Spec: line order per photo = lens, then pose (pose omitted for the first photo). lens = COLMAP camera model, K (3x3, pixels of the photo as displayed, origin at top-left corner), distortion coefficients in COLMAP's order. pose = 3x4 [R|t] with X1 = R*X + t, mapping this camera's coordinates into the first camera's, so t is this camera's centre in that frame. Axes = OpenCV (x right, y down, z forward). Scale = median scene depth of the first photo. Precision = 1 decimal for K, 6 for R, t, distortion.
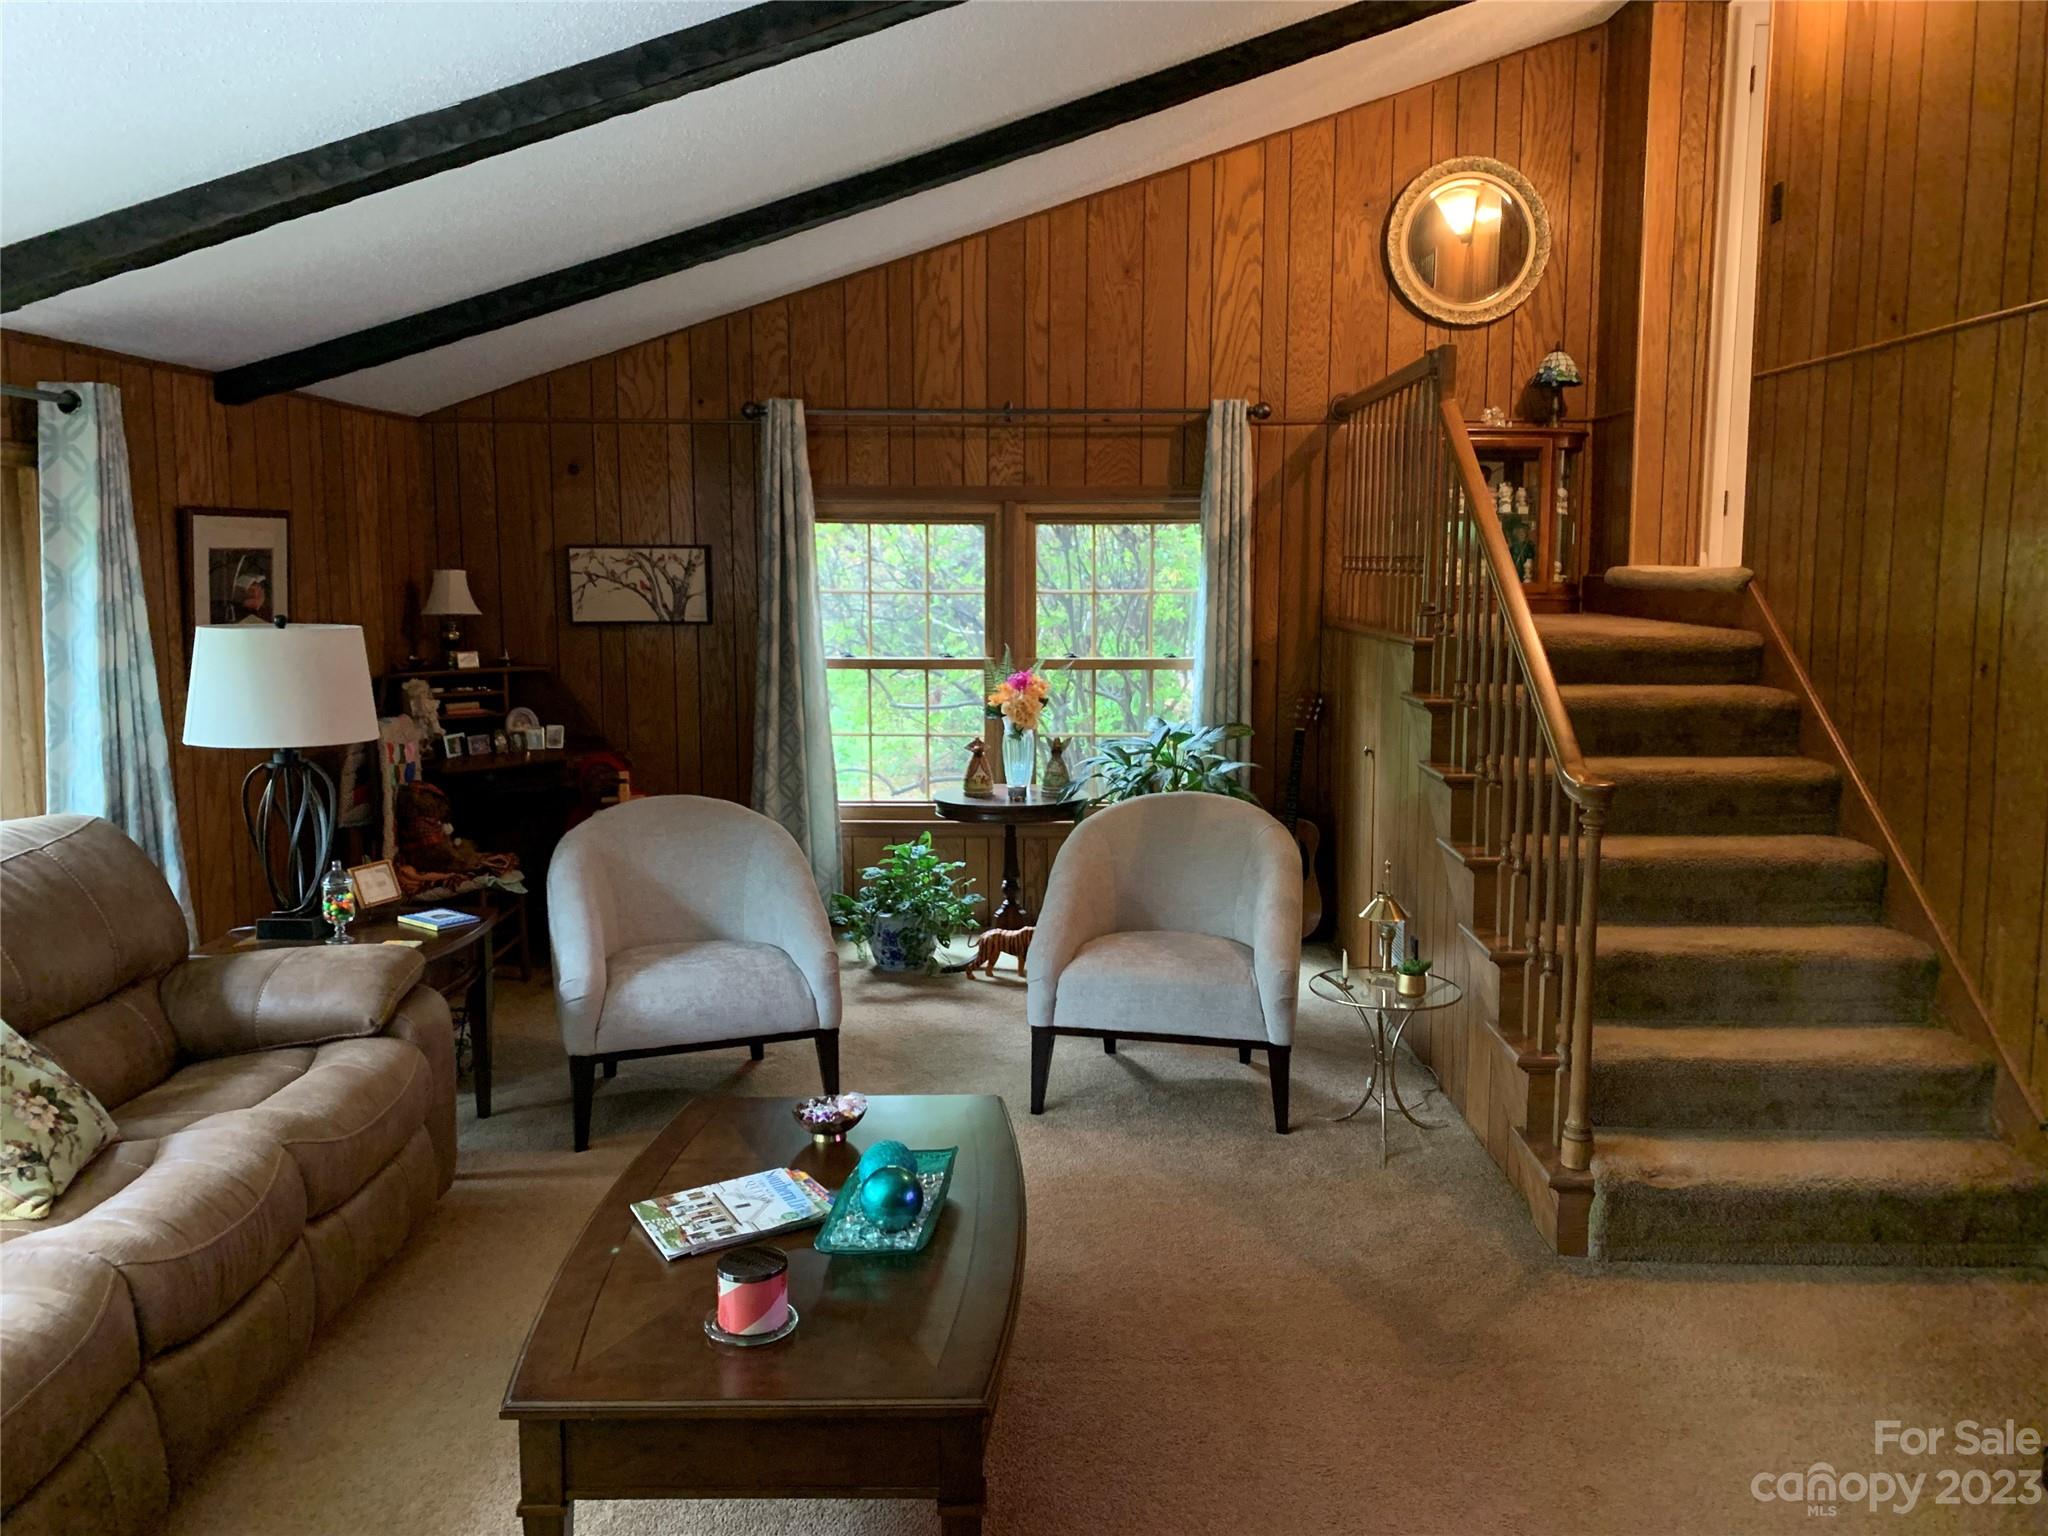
lens RADIAL K [[1567.8, 0, 1009.8], [0, 1567.8, 763.2], [0, 0, 1]] dist [0.060932, -0.090496]
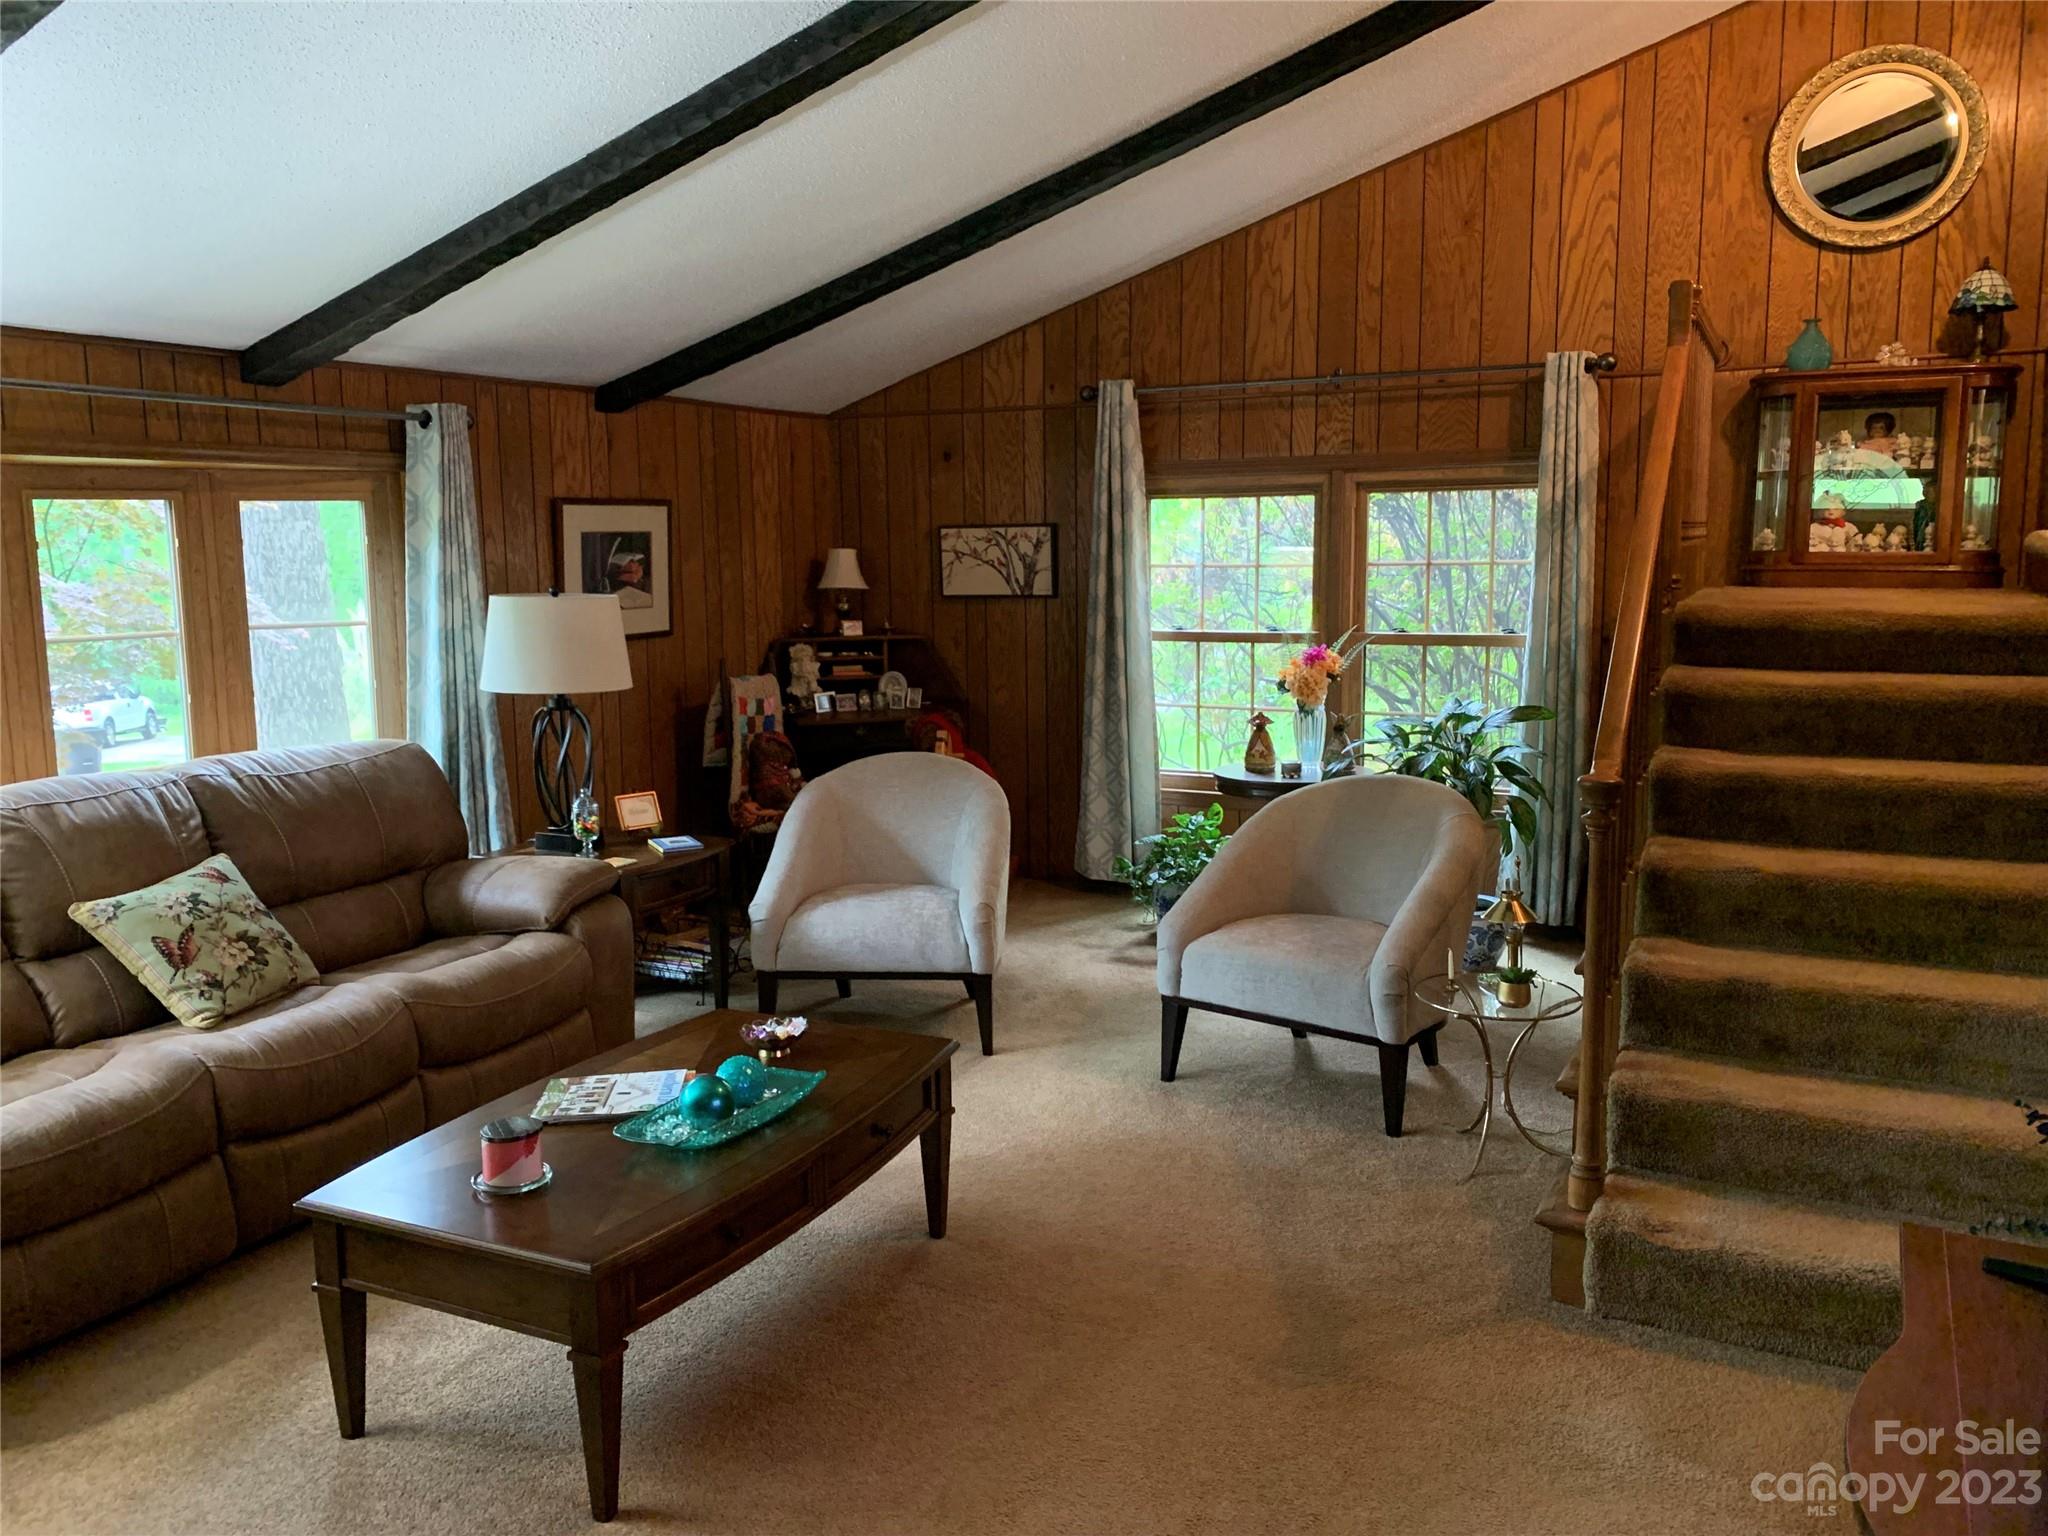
lens RADIAL K [[1567.8, 0, 1029.2], [0, 1567.8, 763.6], [0, 0, 1]] dist [0.060932, -0.090496]
pose [[0.899749, 0.050308, -0.433499, 0.339126], [-0.043628, 0.998726, 0.025351, -0.002721], [0.434222, -0.003897, 0.900797, 0.047177]]
